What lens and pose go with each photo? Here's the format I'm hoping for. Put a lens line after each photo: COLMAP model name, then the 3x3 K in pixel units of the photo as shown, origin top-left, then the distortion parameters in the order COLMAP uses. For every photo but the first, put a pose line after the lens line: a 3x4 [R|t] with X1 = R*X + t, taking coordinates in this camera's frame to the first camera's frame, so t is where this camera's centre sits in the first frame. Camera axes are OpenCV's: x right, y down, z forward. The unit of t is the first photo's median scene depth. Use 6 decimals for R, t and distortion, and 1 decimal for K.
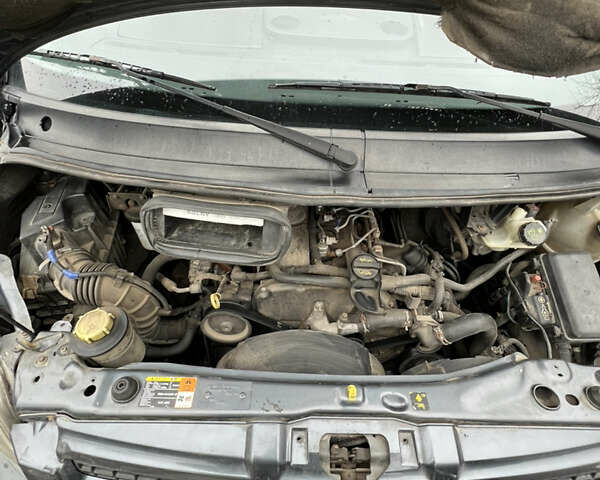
lens RADIAL K [[321.2, 0, 300.0], [0, 321.2, 240.0], [0, 0, 1]] dist [-0.000546, -0.002960]
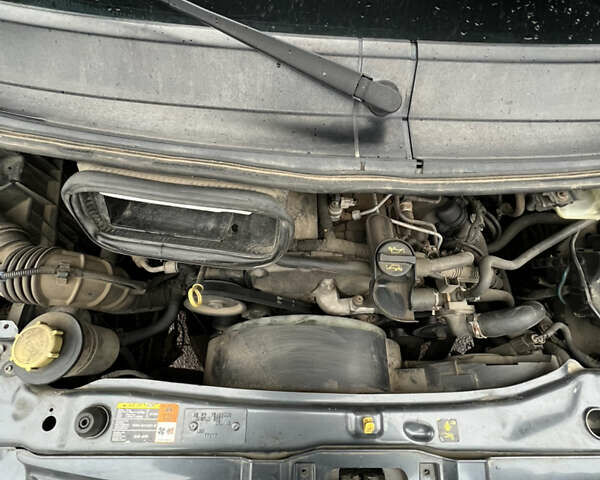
lens RADIAL K [[321.2, 0, 300.0], [0, 321.2, 240.0], [0, 0, 1]] dist [-0.000546, -0.002960]
pose [[0.999980, 0.004948, -0.003813, -0.010019], [-0.003282, 0.935542, 0.353199, -0.210580], [0.005315, -0.353180, 0.935540, 0.324740]]
